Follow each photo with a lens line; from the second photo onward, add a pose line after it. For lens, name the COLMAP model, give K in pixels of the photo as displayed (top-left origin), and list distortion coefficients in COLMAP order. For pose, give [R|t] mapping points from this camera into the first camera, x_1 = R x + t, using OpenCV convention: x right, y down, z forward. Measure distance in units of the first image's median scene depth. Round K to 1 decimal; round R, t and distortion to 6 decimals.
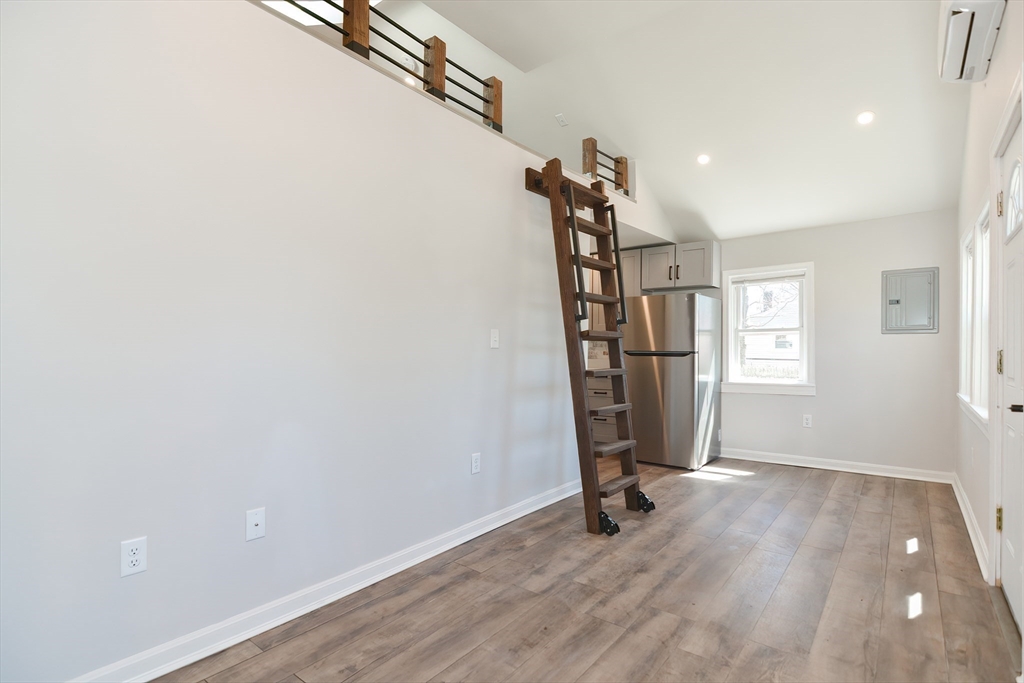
lens RADIAL K [[496.6, 0, 519.3], [0, 496.6, 347.2], [0, 0, 1]] dist [0.004558, -0.005737]
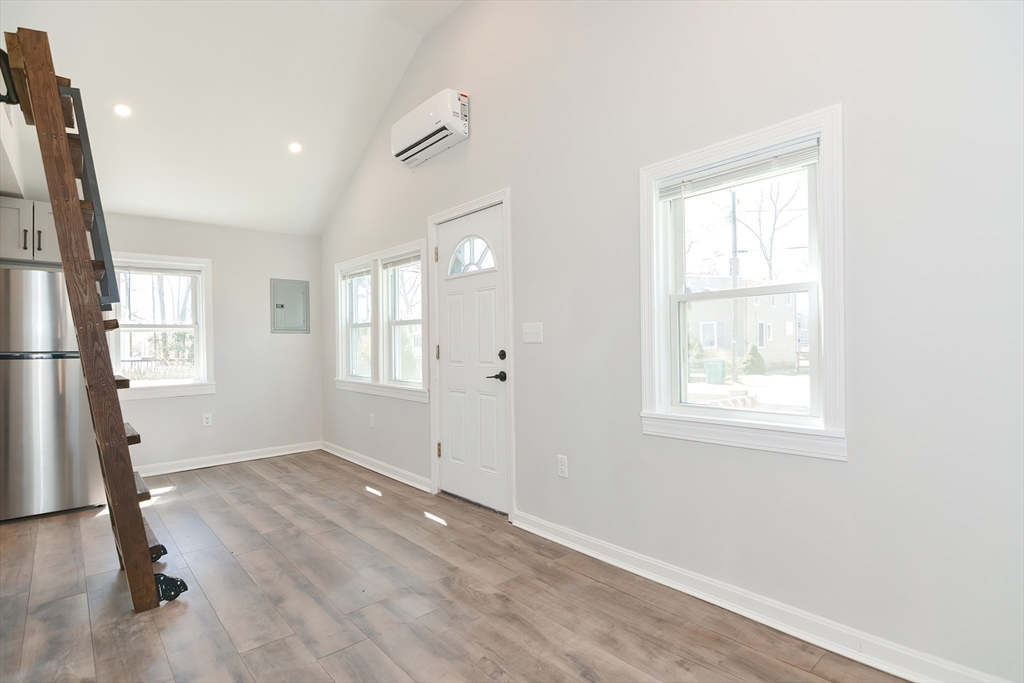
lens RADIAL K [[496.6, 0, 510.2], [0, 496.6, 342.0], [0, 0, 1]] dist [0.004558, -0.005737]
pose [[0.179151, 0.000850, 0.983821, -0.519202], [0.006799, 0.999975, -0.002102, 0.000310], [-0.983798, 0.007066, 0.179140, 0.429943]]
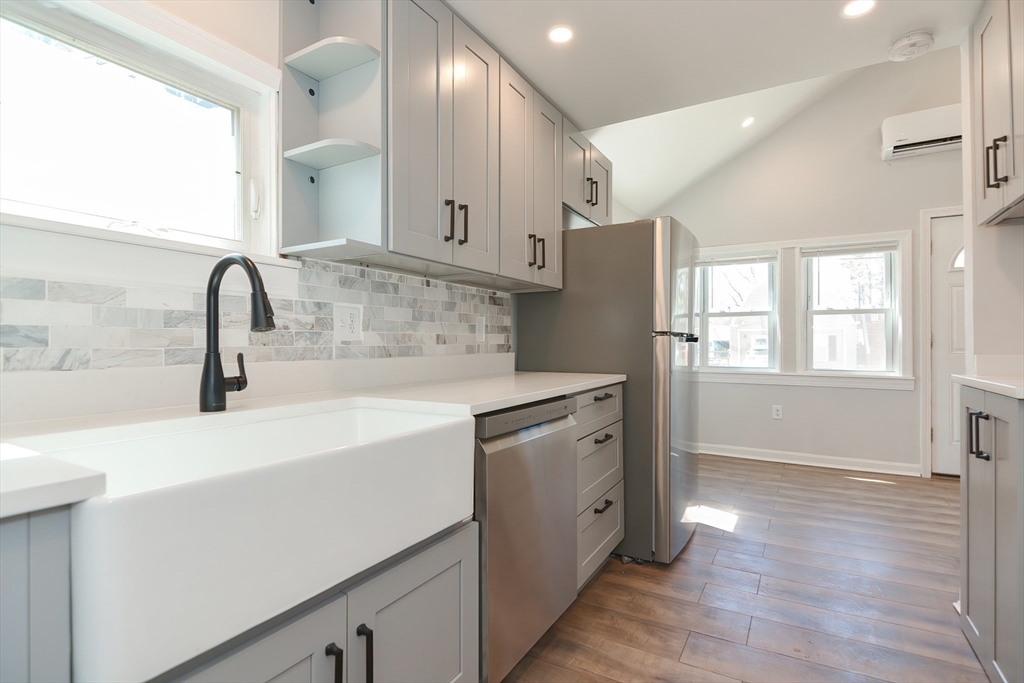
lens RADIAL K [[496.6, 0, 521.3], [0, 496.6, 347.5], [0, 0, 1]] dist [0.004558, -0.005737]
pose [[-0.138510, -0.007118, 0.990335, -0.449548], [0.000054, 0.999974, 0.007195, 0.034940], [-0.990361, 0.001050, -0.138506, 2.328544]]
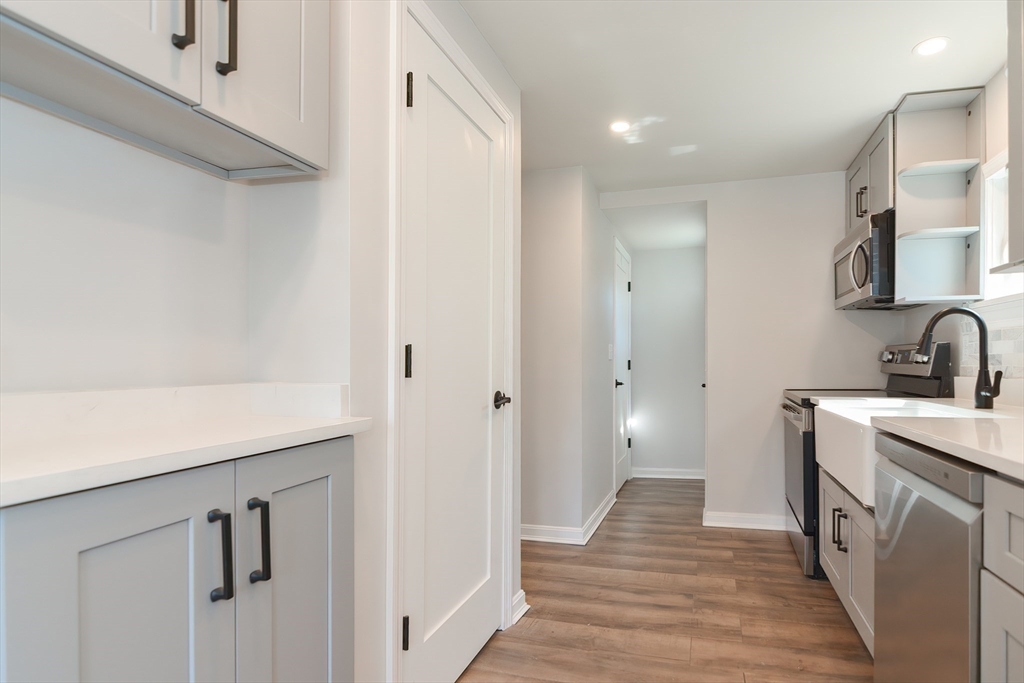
lens RADIAL K [[516.8, 0, 579.5], [0, 516.8, 363.5], [0, 0, 1]] dist [-0.011581, -0.000957]
pose [[0.405490, -0.001171, -0.914099, 0.462561], [0.004211, 0.999991, 0.000586, 0.031496], [0.914090, -0.004087, 0.405491, 1.747682]]
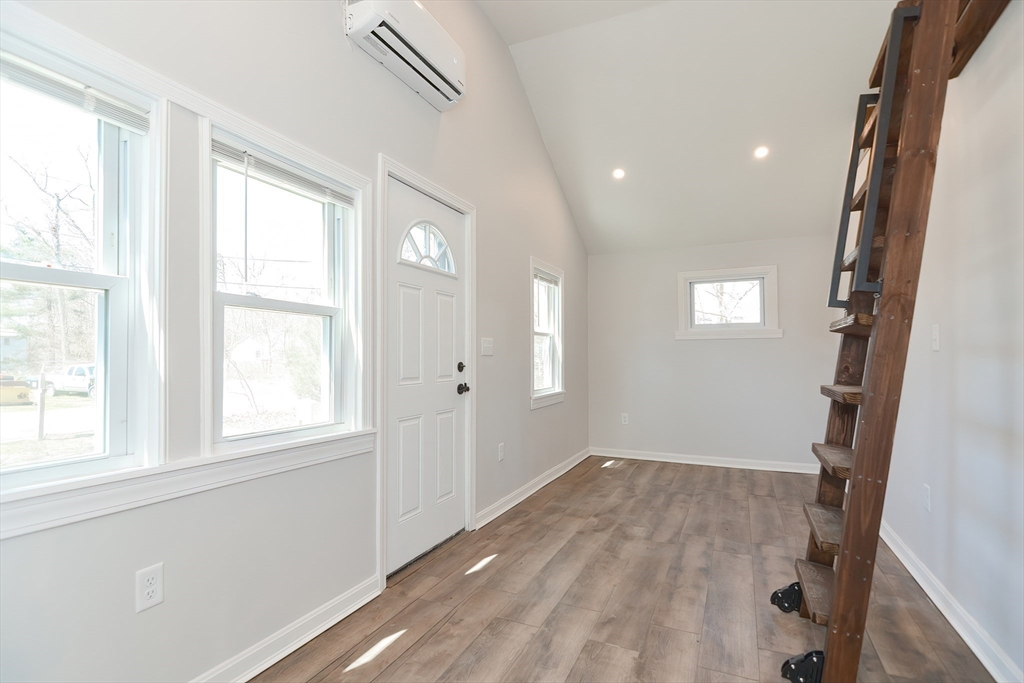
lens RADIAL K [[496.6, 0, 507.2], [0, 496.6, 351.4], [0, 0, 1]] dist [0.004558, -0.005737]
pose [[-0.975694, -0.000215, -0.219139, 0.845079], [0.004179, 0.999799, -0.019587, 0.015973], [0.219099, -0.020026, -0.975497, 1.866027]]
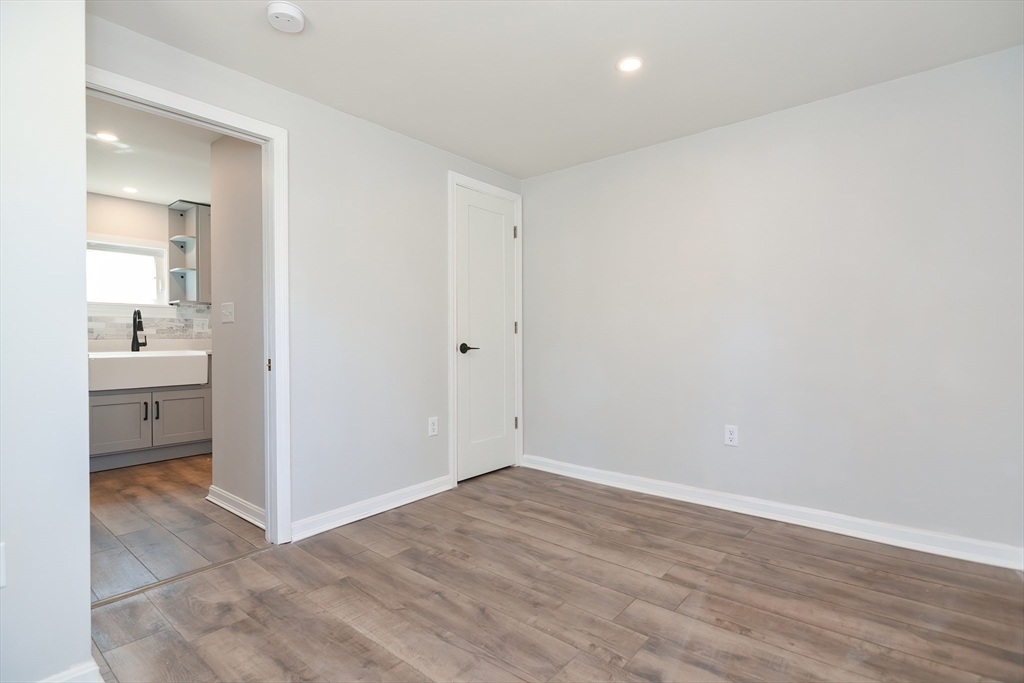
lens RADIAL K [[496.6, 0, 521.5], [0, 496.6, 342.3], [0, 0, 1]] dist [0.004558, -0.005737]
pose [[0.028984, -0.006401, 0.999559, -1.569392], [0.003987, 0.999972, 0.006288, 0.061229], [-0.999572, 0.003803, 0.029008, 1.217395]]
